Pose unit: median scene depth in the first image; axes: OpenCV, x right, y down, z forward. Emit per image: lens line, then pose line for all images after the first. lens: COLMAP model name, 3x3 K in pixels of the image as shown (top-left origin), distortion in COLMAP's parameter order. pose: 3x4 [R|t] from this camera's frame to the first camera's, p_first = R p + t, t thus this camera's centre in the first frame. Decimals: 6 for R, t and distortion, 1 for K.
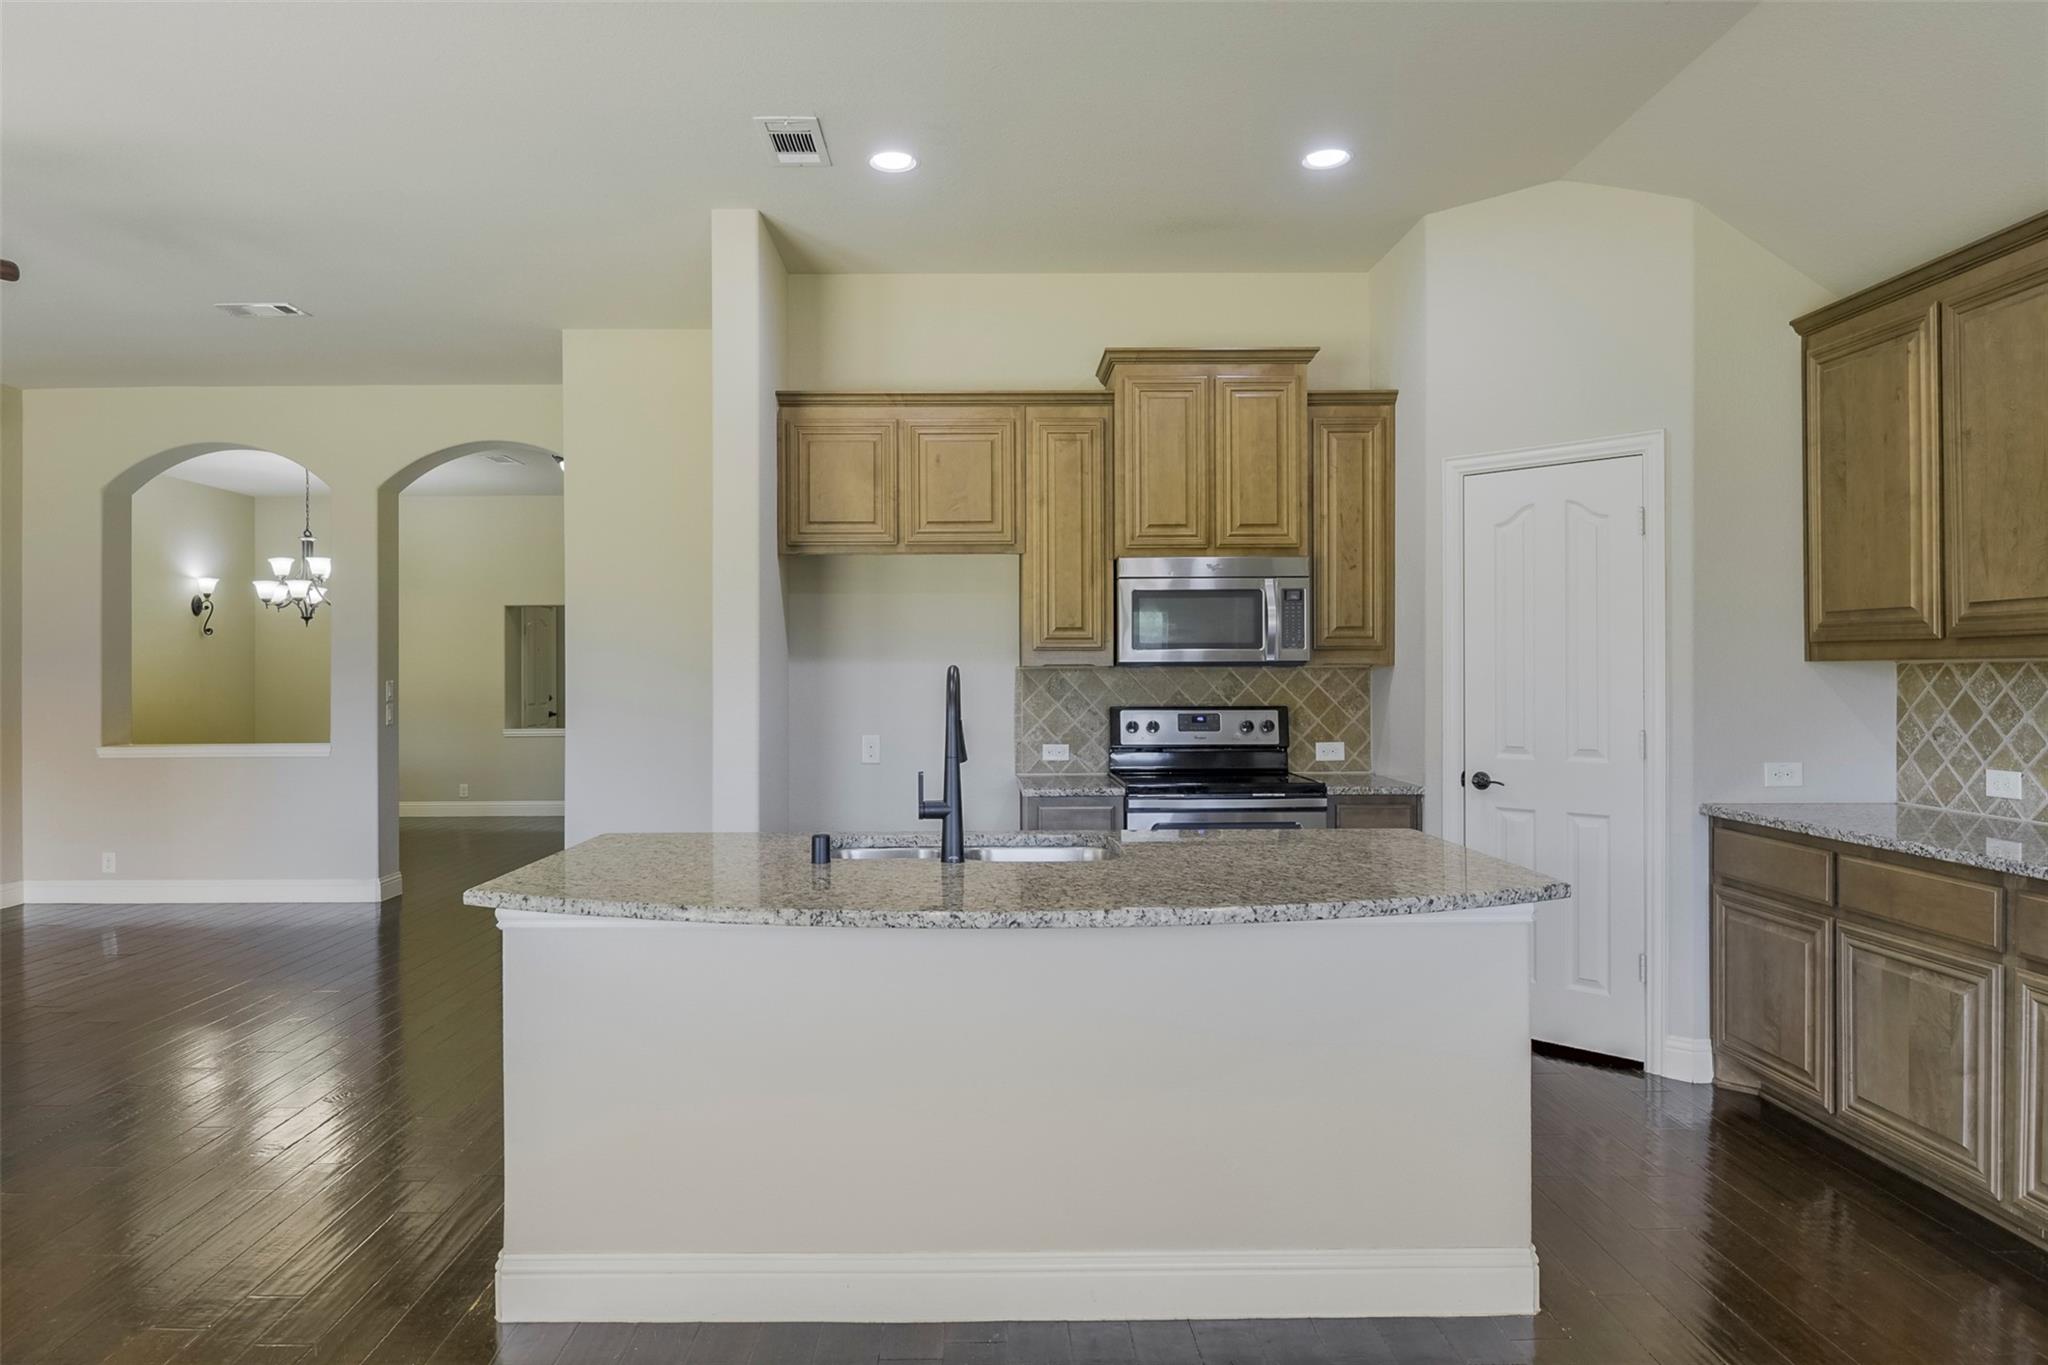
lens RADIAL K [[1238.4, 0, 982.2], [0, 1238.4, 668.9], [0, 0, 1]] dist [0.005358, -0.021222]
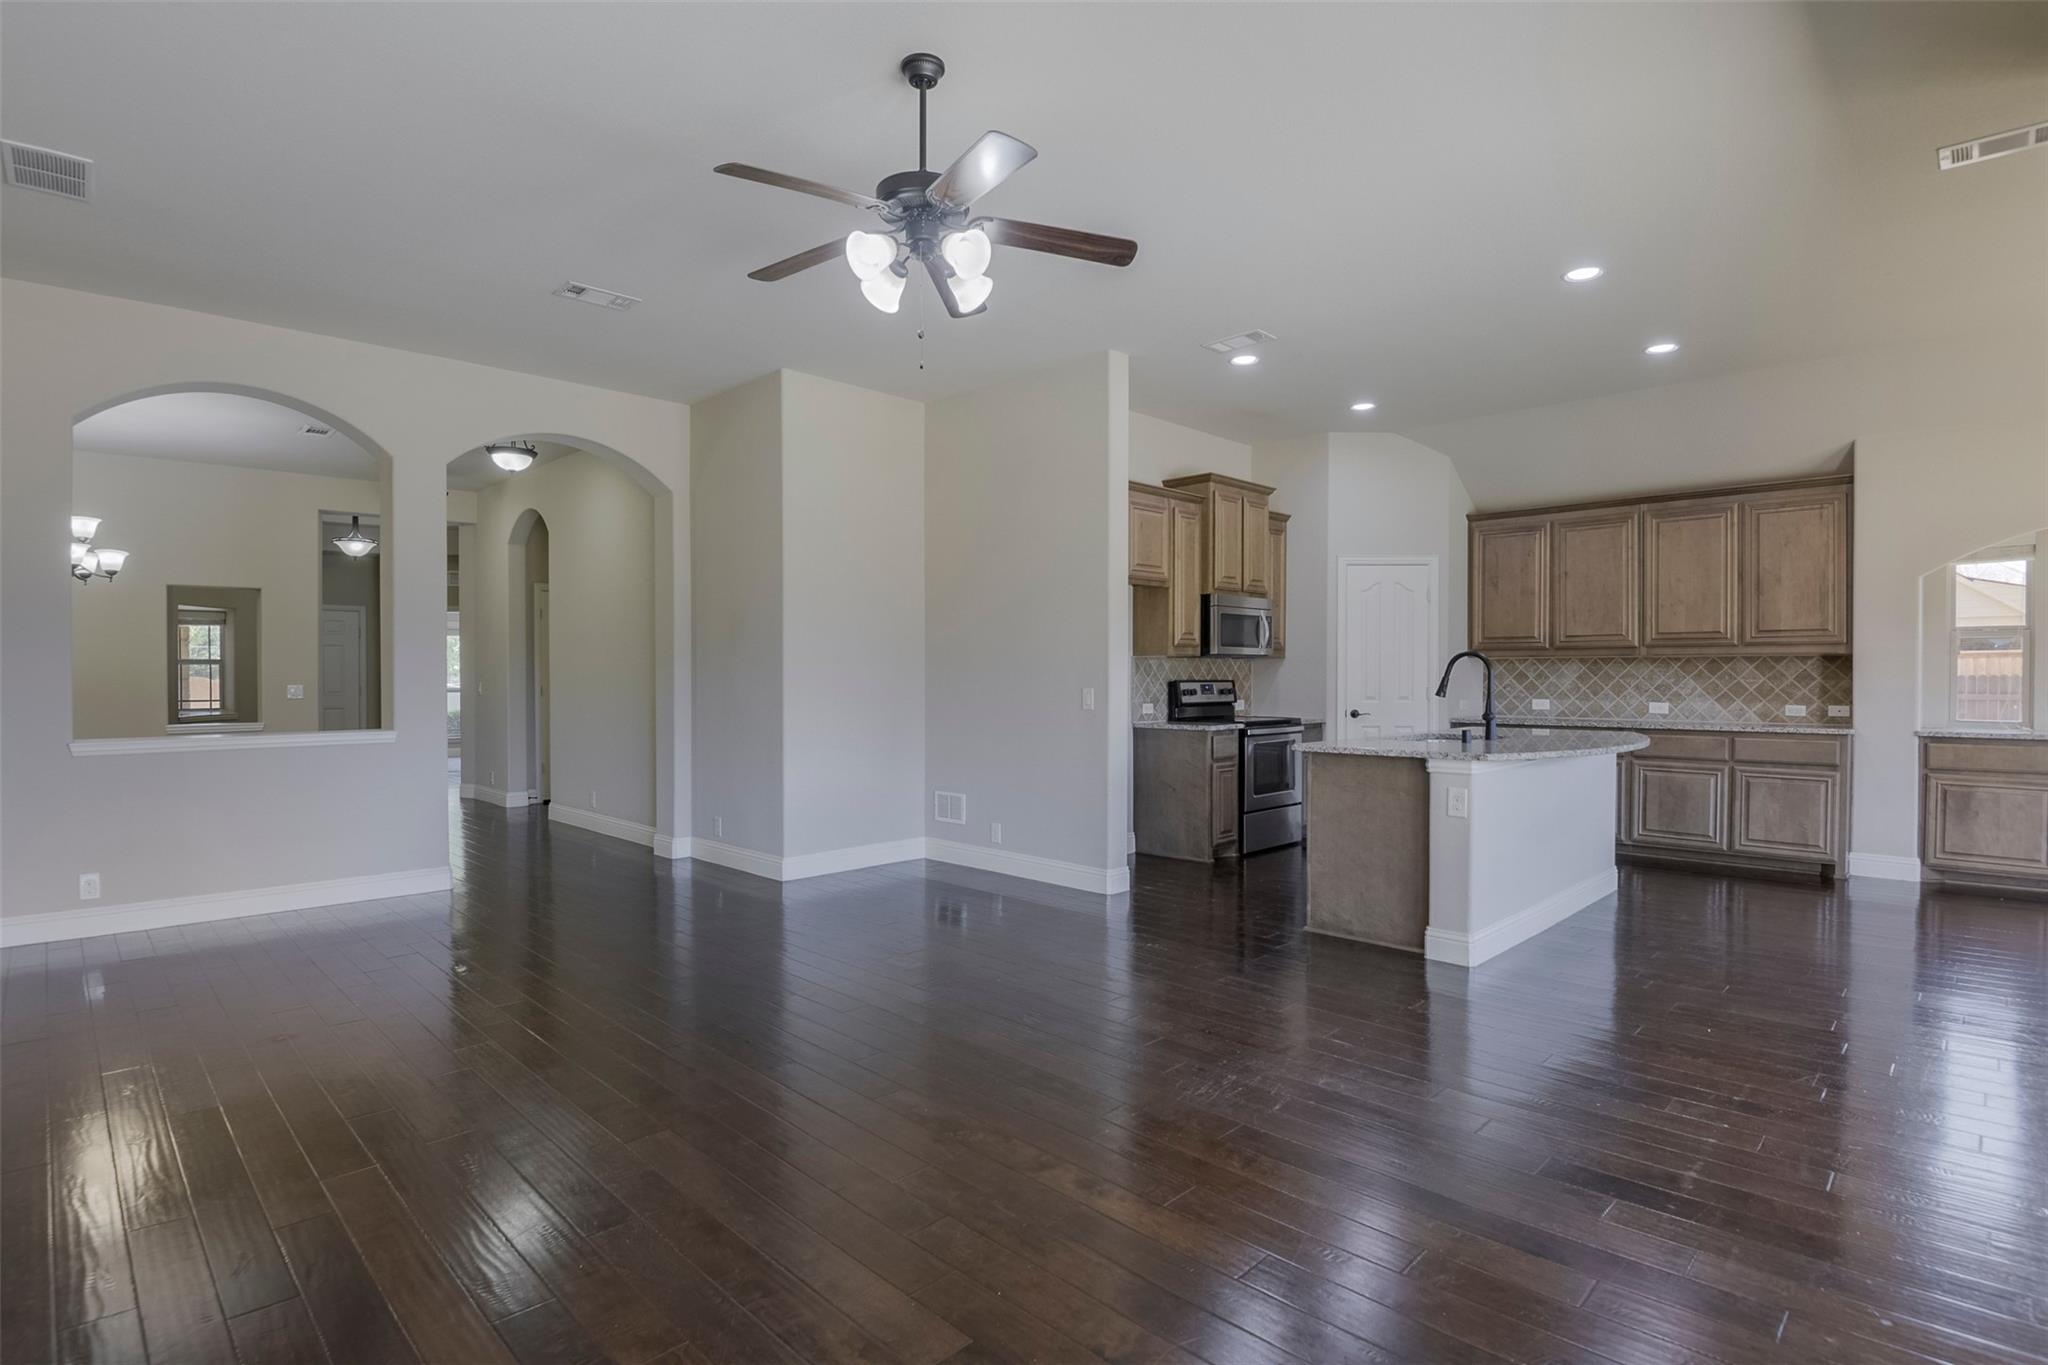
lens RADIAL K [[1011.8, 0, 1009.8], [0, 1011.8, 684.5], [0, 0, 1]] dist [-0.012076, -0.018174]
pose [[0.712063, -0.003847, 0.702105, -1.092022], [-0.004486, 0.999940, 0.010029, 0.024916], [-0.702101, -0.010290, 0.712003, 0.188341]]
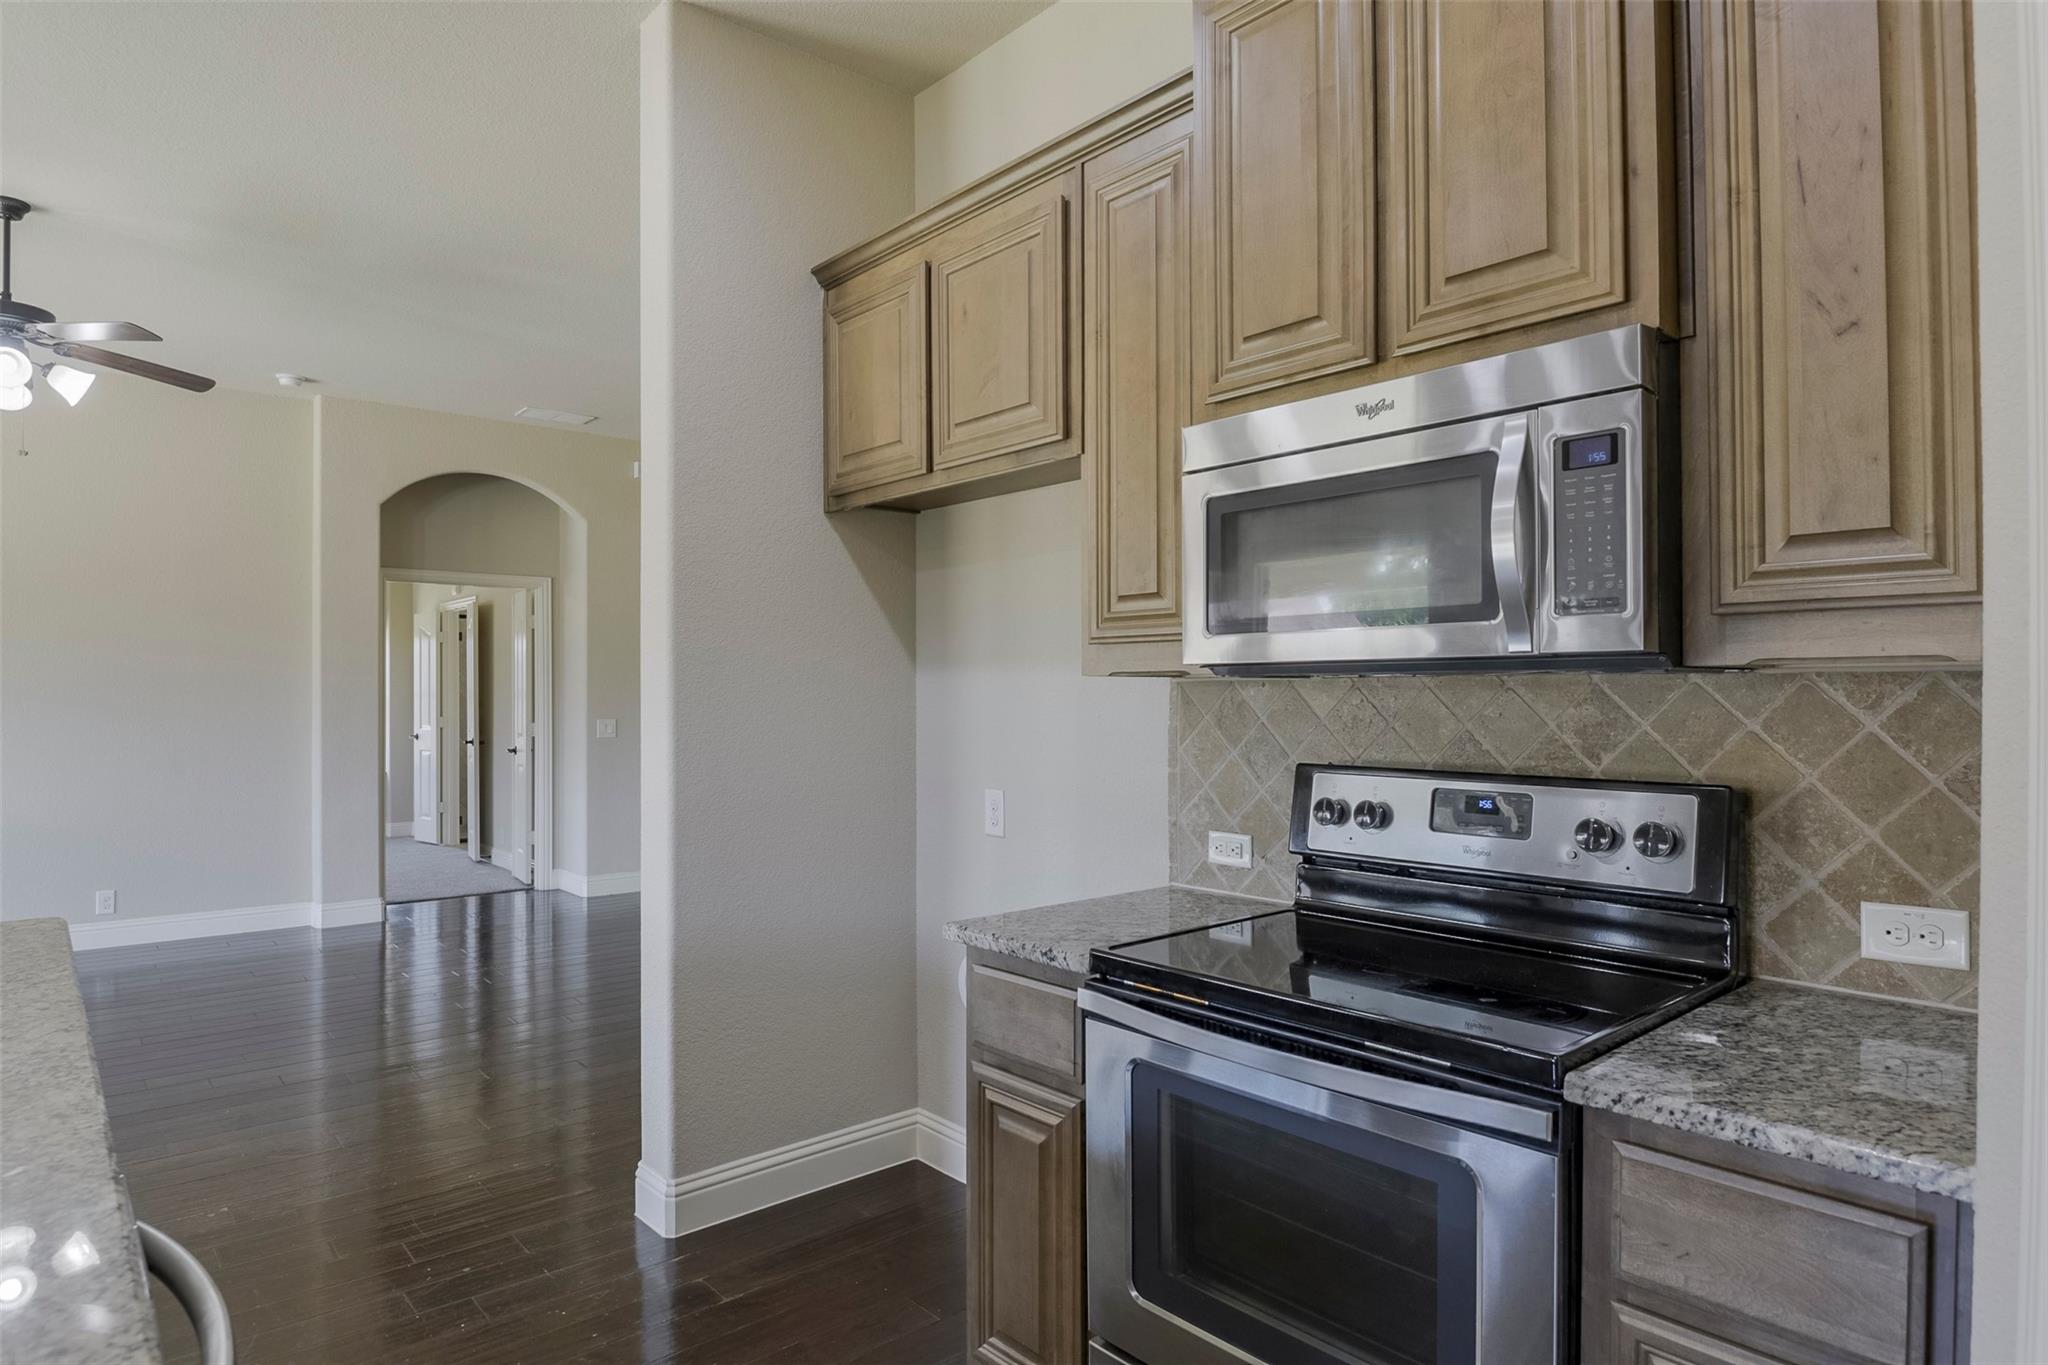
lens RADIAL K [[1149.1, 0, 1024.0], [0, 1149.1, 682.5], [0, 0, 1]] dist [-0.003062, -0.000992]
pose [[0.663207, -0.004664, -0.748421, 0.377354], [0.002249, 0.999988, -0.004238, 0.002565], [0.748432, 0.001127, 0.663210, 0.683107]]
